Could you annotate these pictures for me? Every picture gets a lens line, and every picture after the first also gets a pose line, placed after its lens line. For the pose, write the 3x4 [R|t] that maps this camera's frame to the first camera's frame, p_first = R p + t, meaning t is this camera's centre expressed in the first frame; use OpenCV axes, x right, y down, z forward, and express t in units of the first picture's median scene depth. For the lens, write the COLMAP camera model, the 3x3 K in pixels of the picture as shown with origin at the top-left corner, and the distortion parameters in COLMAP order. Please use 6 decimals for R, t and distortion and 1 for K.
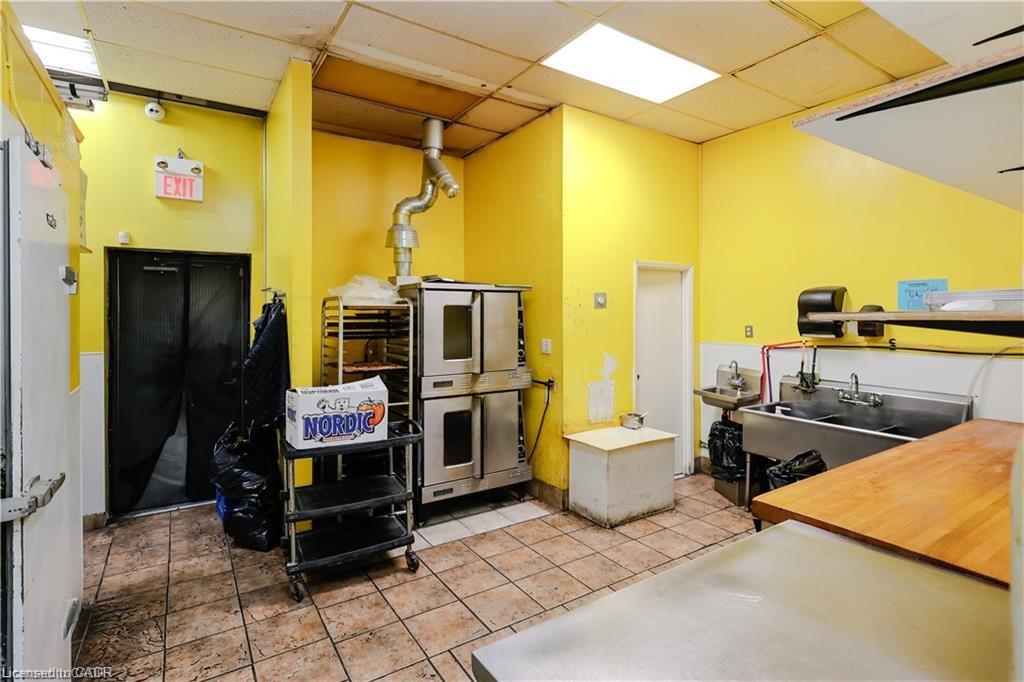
lens RADIAL K [[491.6, 0, 512.6], [0, 491.6, 314.5], [0, 0, 1]] dist [0.000968, 0.000103]
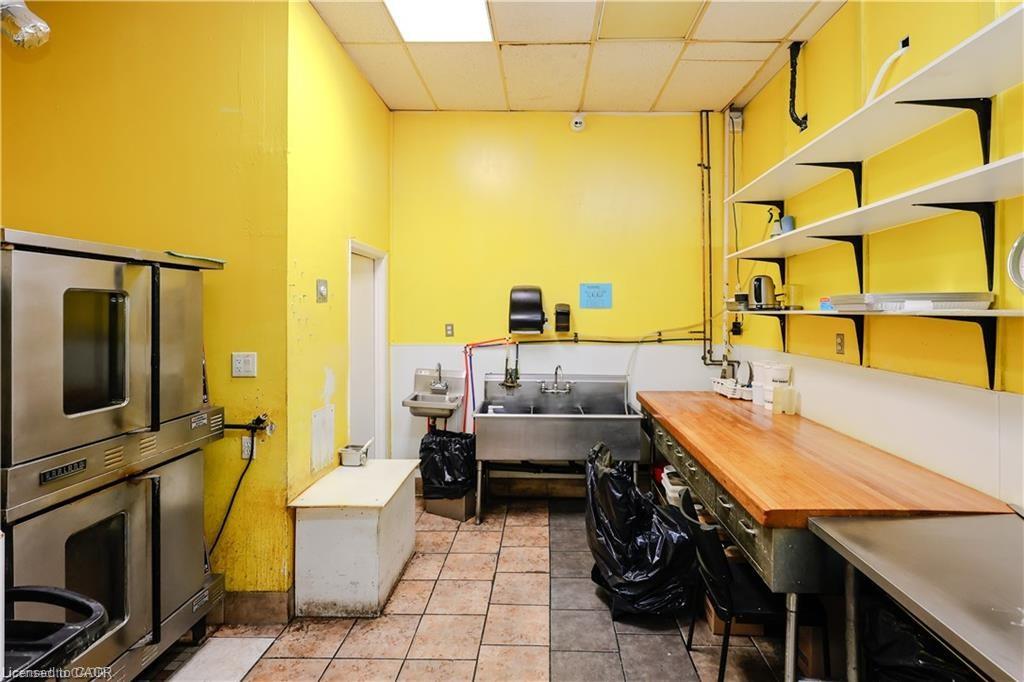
lens RADIAL K [[505.9, 0, 537.0], [0, 505.9, 312.7], [0, 0, 1]] dist [-0.005627, -0.000486]
pose [[0.561400, 0.000521, 0.827544, -0.244791], [-0.001568, 0.999999, 0.000434, 0.001420], [-0.827543, -0.001541, 0.561400, 0.366311]]
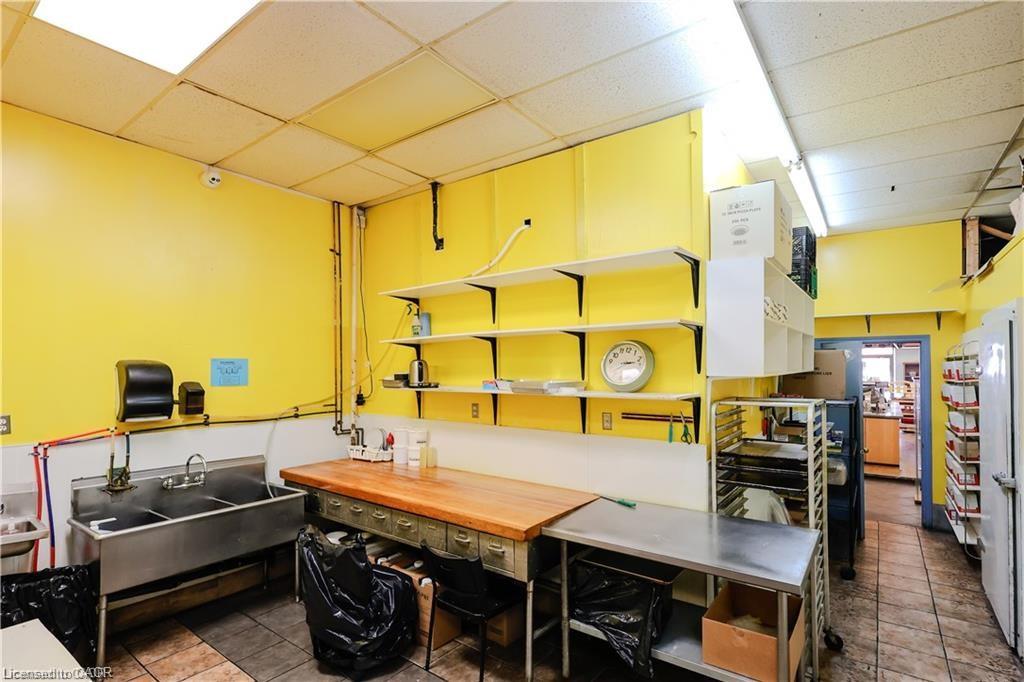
lens RADIAL K [[496.3, 0, 524.7], [0, 496.3, 362.2], [0, 0, 1]] dist [-0.002834, -0.000552]
pose [[-0.341835, 0.015407, 0.939634, -0.384007], [0.004844, 0.999881, -0.014633, -0.037239], [-0.939748, -0.000450, -0.341869, 0.661181]]
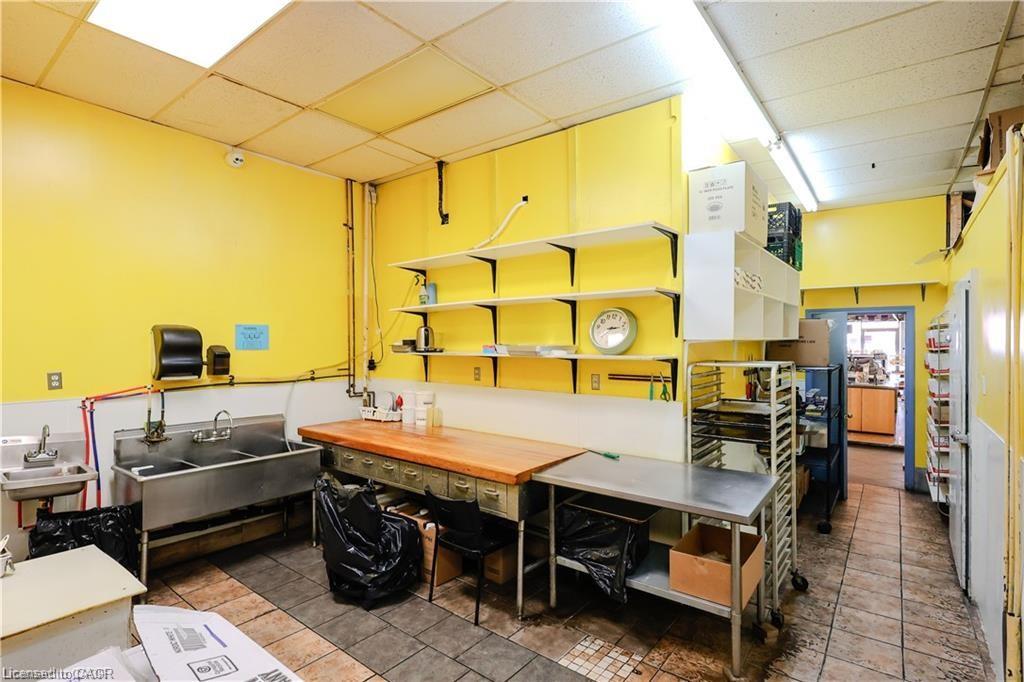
lens RADIAL K [[495.3, 0, 526.7], [0, 495.3, 343.4], [0, 0, 1]] dist [-0.002491, -0.000056]
pose [[-0.323451, 0.000455, 0.946245, -0.462634], [0.000734, 1.000000, -0.000229, -0.020829], [-0.946244, 0.000621, -0.323452, 0.659534]]
